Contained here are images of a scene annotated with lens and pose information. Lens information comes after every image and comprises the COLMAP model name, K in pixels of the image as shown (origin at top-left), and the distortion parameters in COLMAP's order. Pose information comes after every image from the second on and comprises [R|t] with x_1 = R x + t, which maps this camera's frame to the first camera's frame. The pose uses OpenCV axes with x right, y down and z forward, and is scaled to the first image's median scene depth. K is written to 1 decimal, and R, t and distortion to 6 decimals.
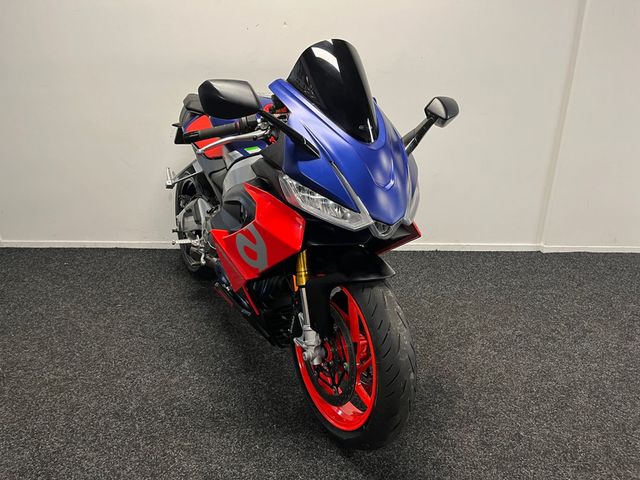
lens RADIAL K [[485.5, 0, 317.2], [0, 485.5, 238.0], [0, 0, 1]] dist [0.071890, -0.098778]
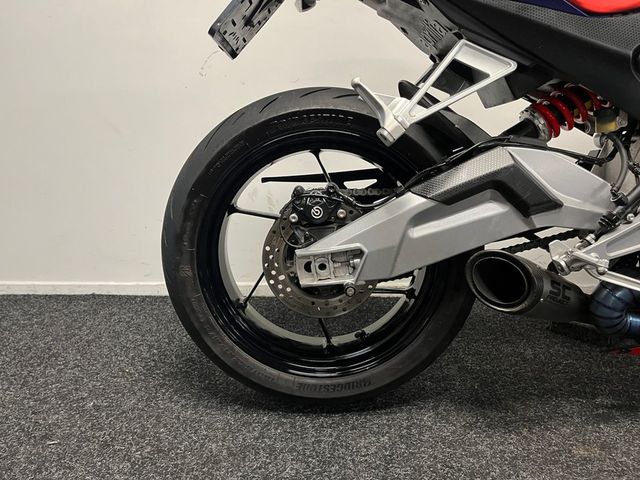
lens RADIAL K [[485.5, 0, 317.0], [0, 485.5, 238.8], [0, 0, 1]] dist [0.071890, -0.098778]
pose [[0.998664, -0.007810, -0.051089, -0.144691], [0.001739, 0.993036, -0.117802, 0.023429], [0.051653, 0.117556, 0.991722, 0.489776]]
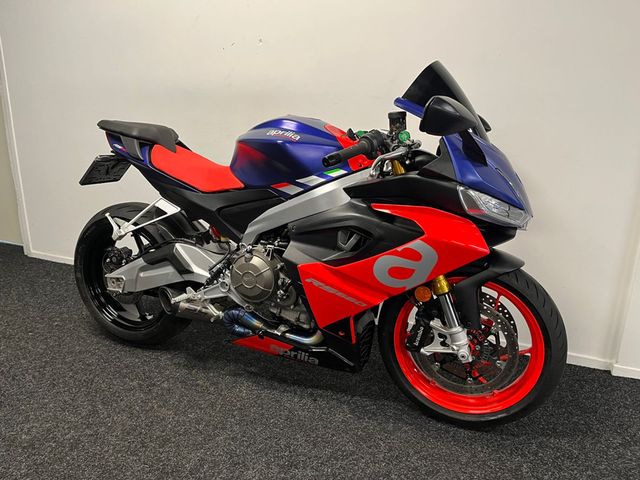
lens RADIAL K [[485.5, 0, 318.9], [0, 485.5, 242.8], [0, 0, 1]] dist [0.071890, -0.098778]
pose [[0.909020, 0.117929, -0.399719, 0.363799], [-0.146150, 0.988423, -0.040751, -0.061674], [0.390286, 0.095462, 0.915731, 0.257314]]
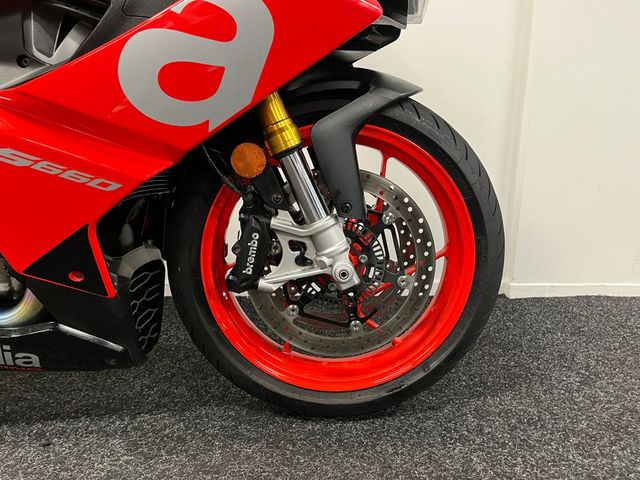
lens RADIAL K [[485.5, 0, 320.2], [0, 485.5, 243.9], [0, 0, 1]] dist [0.071890, -0.098778]
pose [[0.999404, -0.014319, -0.031425, 0.306477], [0.011290, 0.995457, -0.094536, 0.020694], [0.032636, 0.094125, 0.995025, 0.542703]]
